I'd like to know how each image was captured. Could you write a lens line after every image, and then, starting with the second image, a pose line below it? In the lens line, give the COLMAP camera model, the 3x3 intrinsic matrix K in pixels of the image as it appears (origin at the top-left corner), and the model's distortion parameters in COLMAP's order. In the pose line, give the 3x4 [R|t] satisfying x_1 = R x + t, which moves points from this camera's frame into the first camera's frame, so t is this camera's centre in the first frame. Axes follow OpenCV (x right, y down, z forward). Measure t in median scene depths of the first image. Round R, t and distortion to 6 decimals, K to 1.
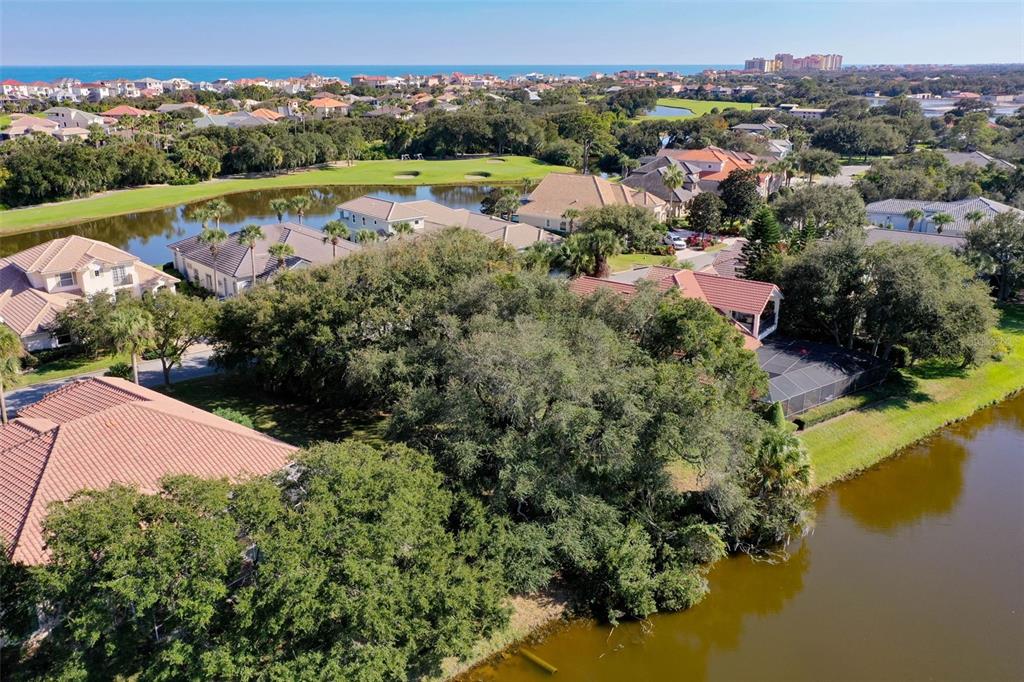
lens RADIAL K [[831.5, 0, 512.0], [0, 831.5, 341.0], [0, 0, 1]] dist [0.003444, 0.004298]
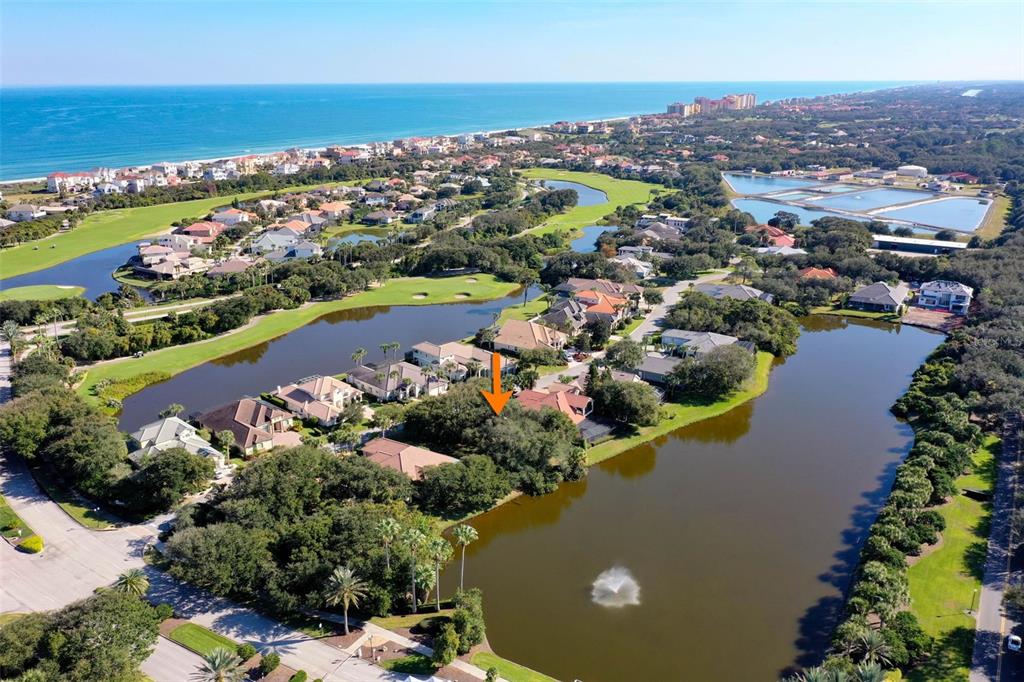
lens RADIAL K [[813.1, 0, 512.0], [0, 813.1, 341.0], [0, 0, 1]] dist [0.003447, 0.005088]
pose [[0.997645, -0.023674, 0.064374, -0.155700], [0.024699, 0.999580, -0.015177, -0.249703], [-0.063988, 0.016731, 0.997810, -2.030576]]
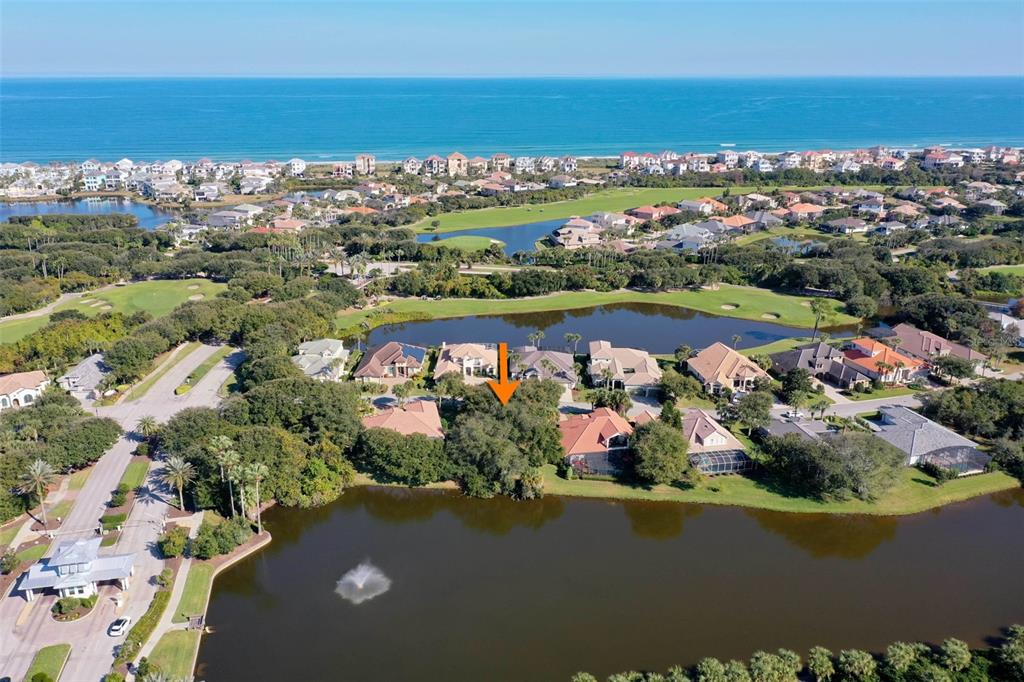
lens RADIAL K [[813.1, 0, 512.0], [0, 813.1, 341.0], [0, 0, 1]] dist [0.003447, 0.005088]
pose [[0.733735, 0.217568, -0.643659, 1.808875], [-0.222208, 0.972089, 0.075279, -0.505328], [0.642072, 0.087791, 0.761601, -1.339271]]
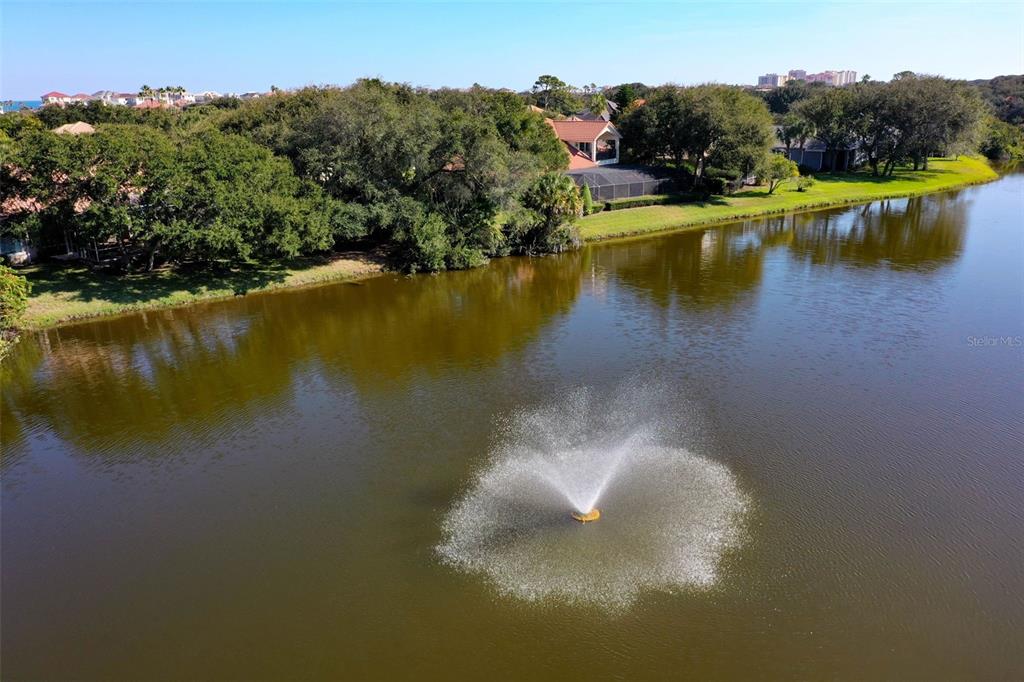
lens RADIAL K [[813.1, 0, 512.0], [0, 813.1, 341.0], [0, 0, 1]] dist [0.003447, 0.005088]
pose [[0.999395, -0.006186, -0.034224, 0.221504], [0.005413, 0.999729, -0.022661, 0.318575], [0.034355, 0.022462, 0.999157, -0.265276]]
